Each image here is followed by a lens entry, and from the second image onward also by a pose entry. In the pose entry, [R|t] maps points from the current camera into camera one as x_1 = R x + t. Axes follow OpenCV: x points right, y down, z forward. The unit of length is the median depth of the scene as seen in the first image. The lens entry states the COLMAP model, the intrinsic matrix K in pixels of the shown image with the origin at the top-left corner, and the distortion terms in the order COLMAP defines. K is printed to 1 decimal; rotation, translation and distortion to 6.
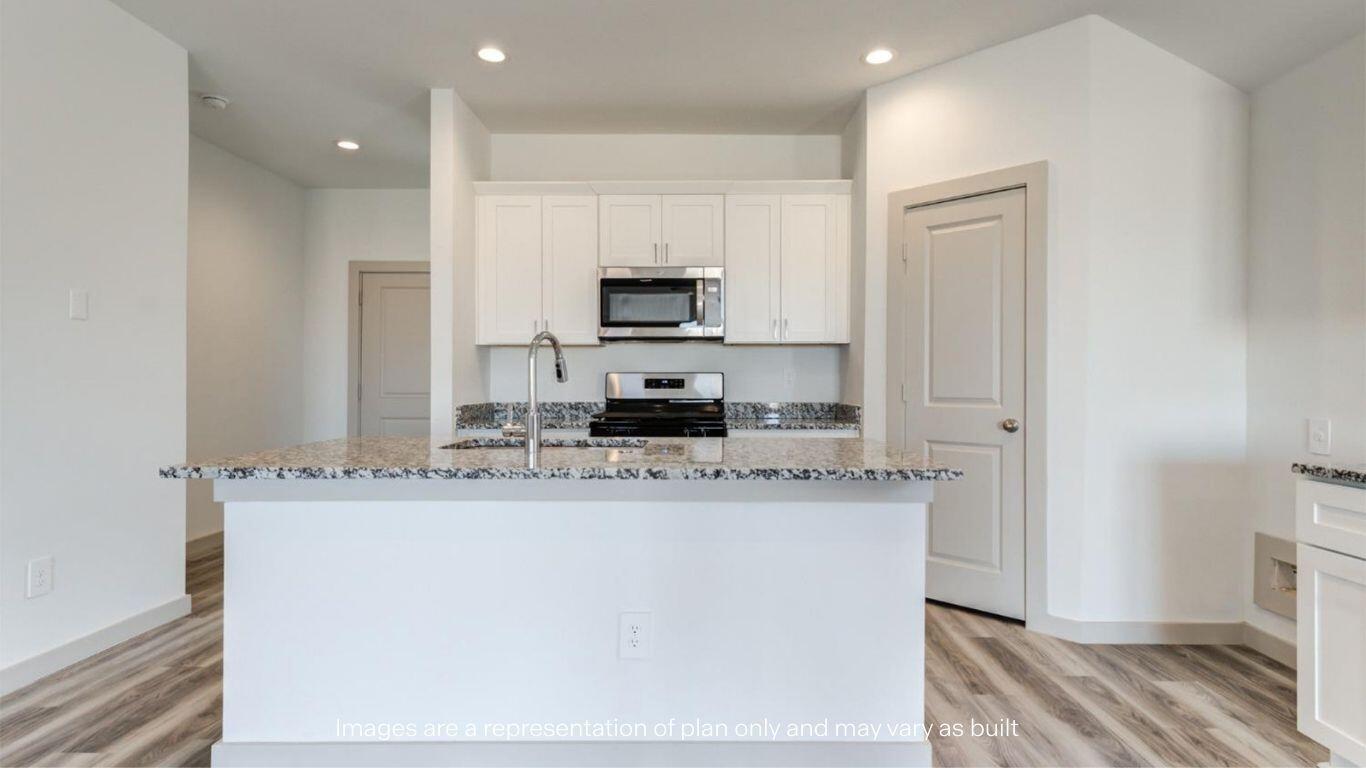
lens RADIAL K [[690.8, 0, 711.0], [0, 690.8, 380.9], [0, 0, 1]] dist [0.004595, 0.000067]
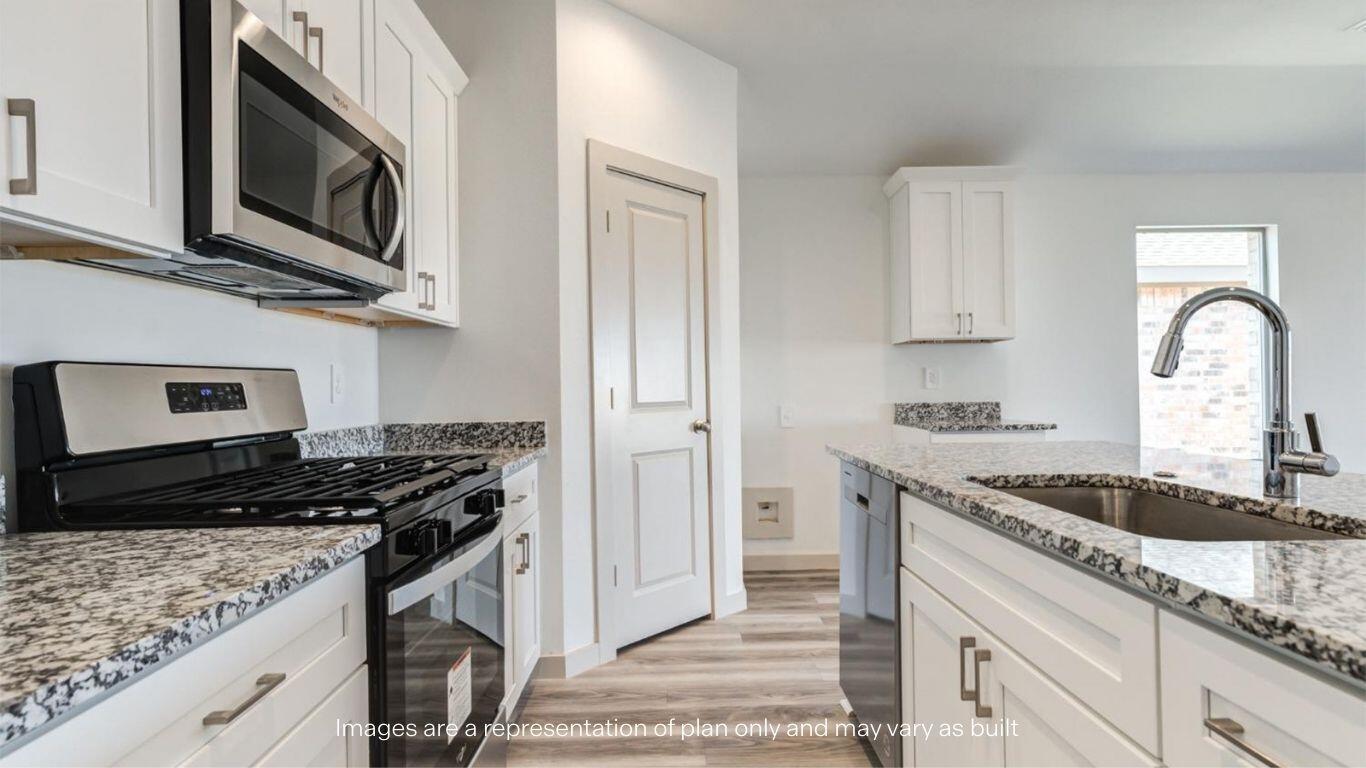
lens RADIAL K [[689.1, 0, 684.6], [0, 689.1, 382.1], [0, 0, 1]] dist [0.006856, -0.001340]
pose [[-0.003753, 0.001518, 0.999992, -0.458938], [0.013818, 0.999903, -0.001466, 0.000156], [-0.999897, 0.013813, -0.003774, 0.816308]]
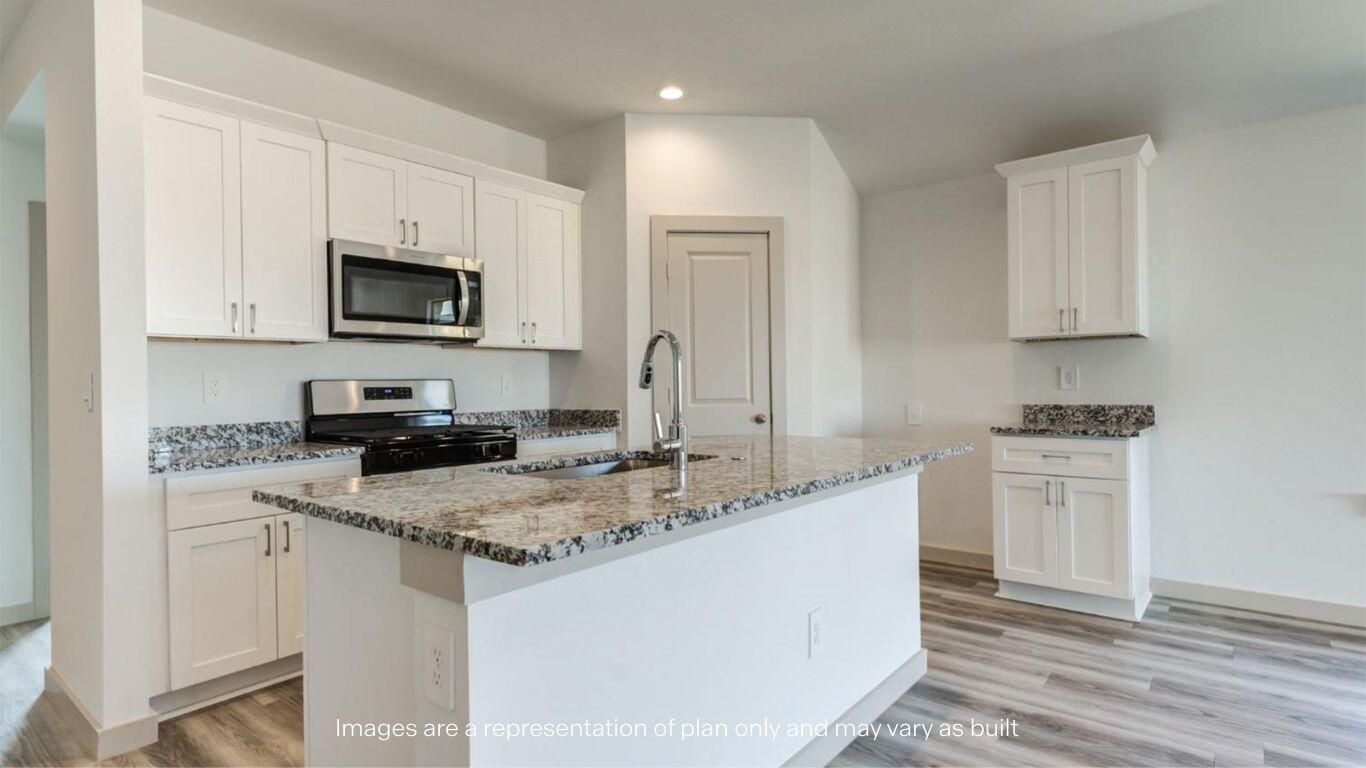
lens RADIAL K [[689.1, 0, 684.6], [0, 689.1, 382.1], [0, 0, 1]] dist [0.006856, -0.001340]
pose [[0.637417, -0.008938, 0.770467, -0.505354], [0.014910, 0.999889, -0.000736, -0.003708], [-0.770375, 0.011957, 0.637479, 0.238243]]
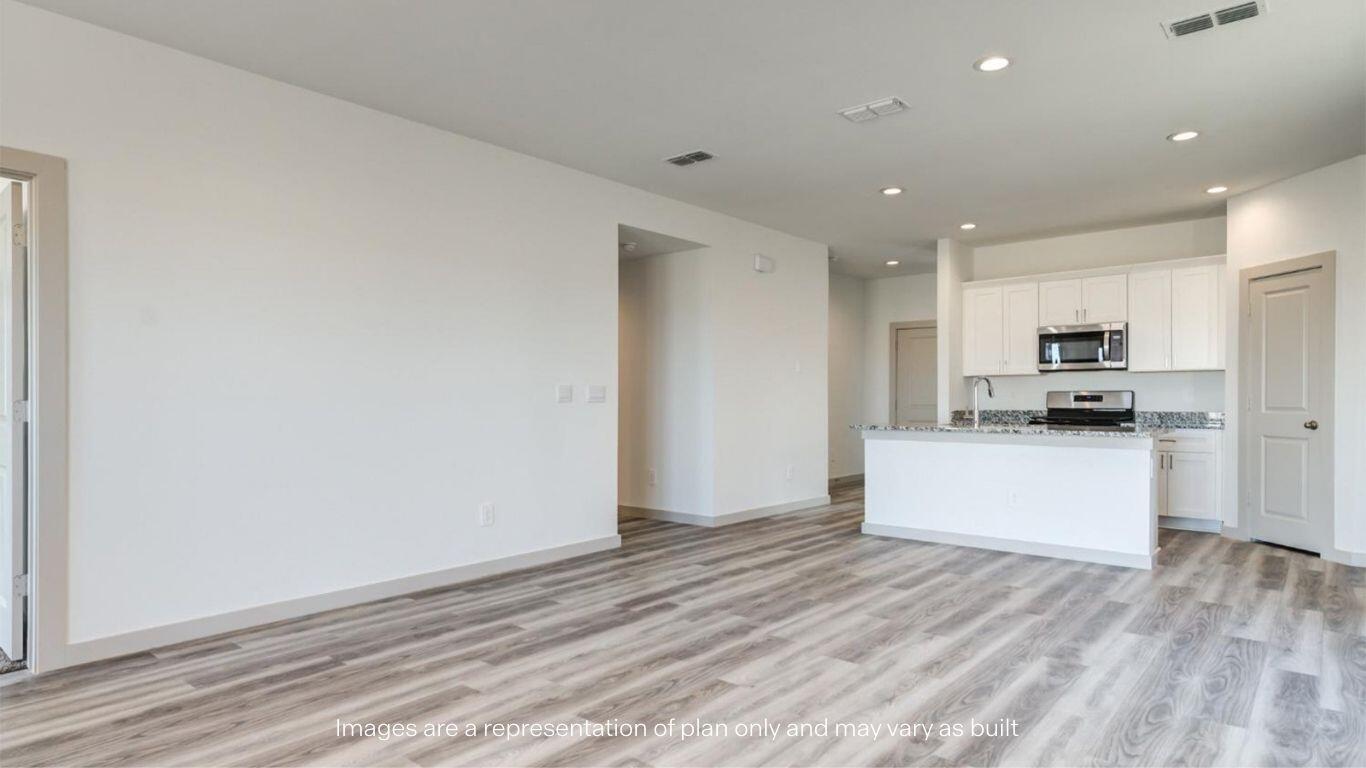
lens RADIAL K [[772.5, 0, 677.1], [0, 772.5, 396.4], [0, 0, 1]] dist [0.023527, -0.001449]
pose [[0.751622, -0.003462, -0.659585, 0.413919], [0.002214, 0.999994, -0.002726, 0.002133], [0.659590, 0.000588, 0.751625, -0.962706]]
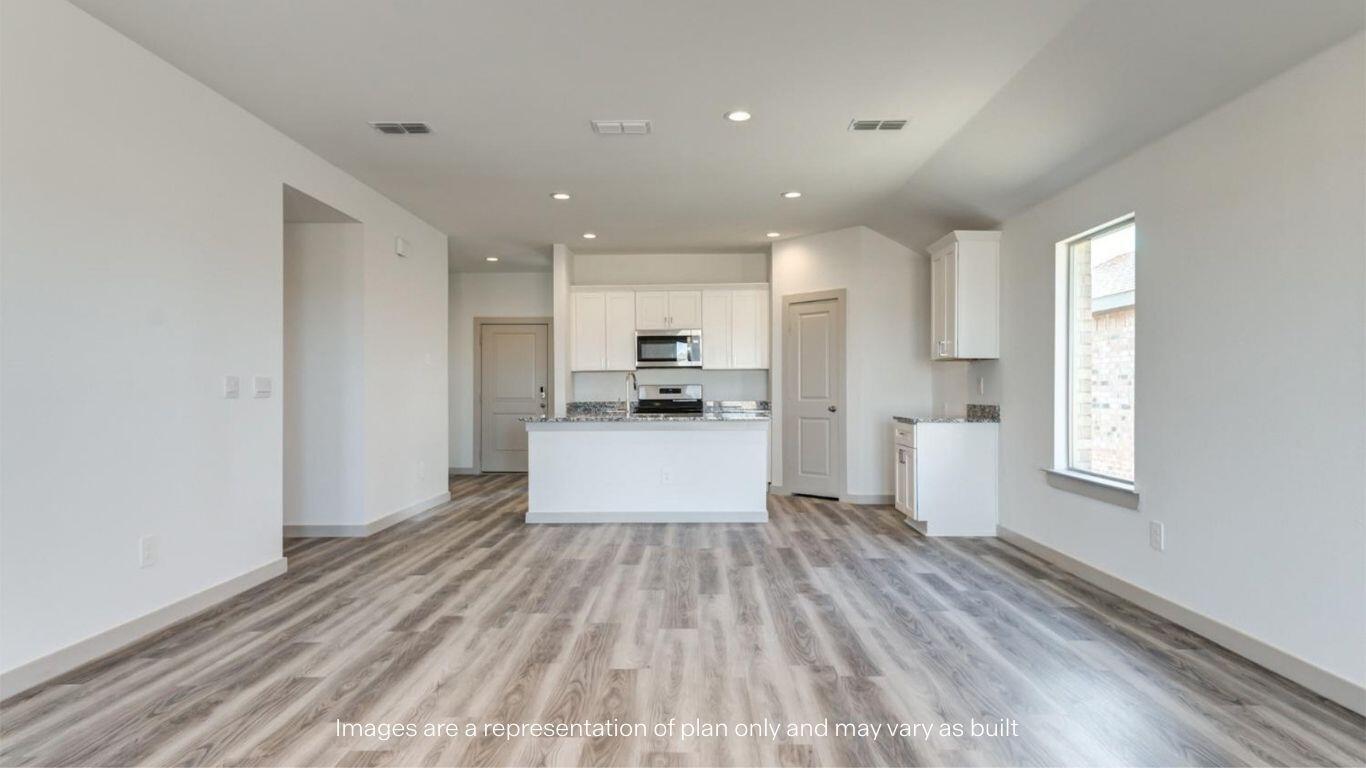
lens RADIAL K [[771.2, 0, 683.0], [0, 771.2, 384.0], [0, 0, 1]] dist [0.024783, -0.001349]
pose [[0.999585, -0.006672, -0.028011, 0.026266], [0.006480, 0.999955, -0.006944, -0.000383], [0.028056, 0.006760, 0.999583, -1.139143]]
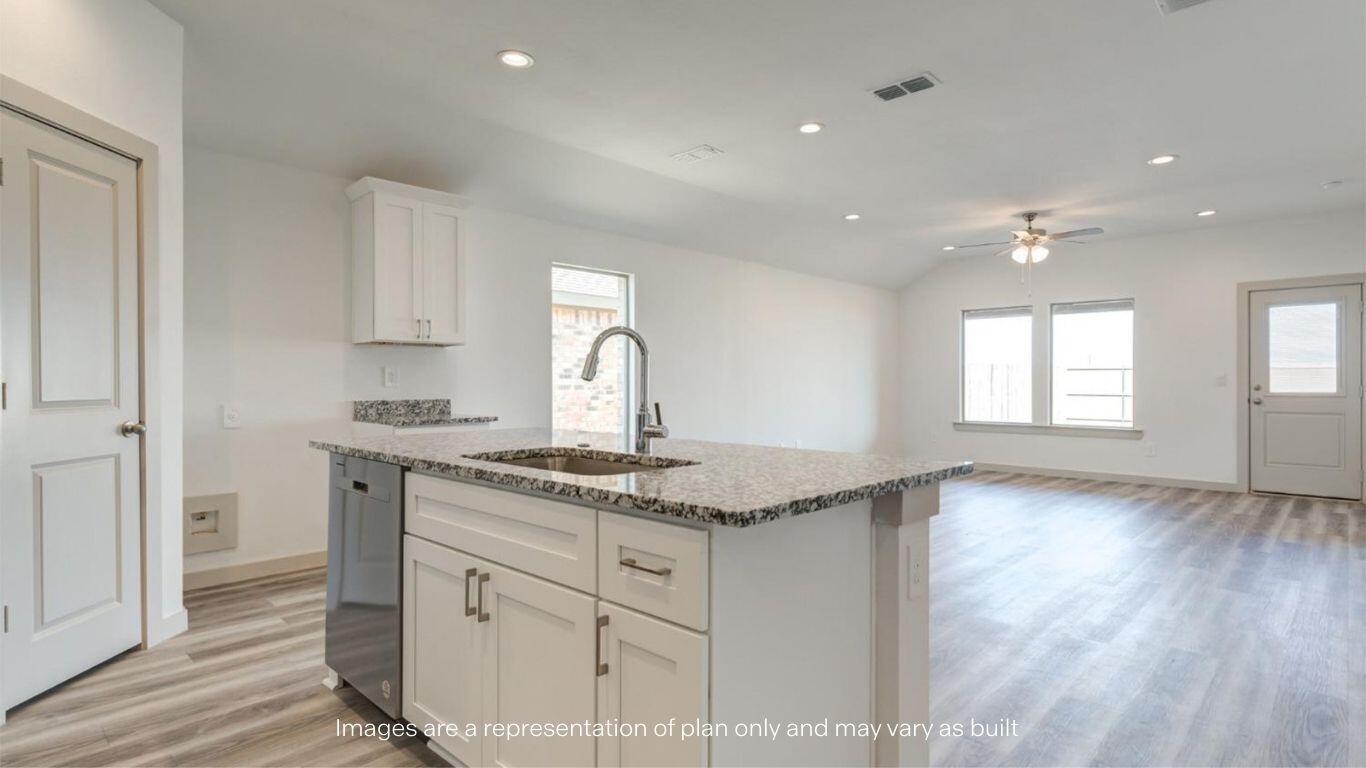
lens RADIAL K [[689.1, 0, 684.6], [0, 689.1, 382.1], [0, 0, 1]] dist [0.006856, -0.001340]
pose [[-0.713653, -0.005761, 0.700476, -0.540692], [-0.003325, 0.999983, 0.004837, -0.001206], [-0.700491, 0.001123, -0.713660, 0.902379]]
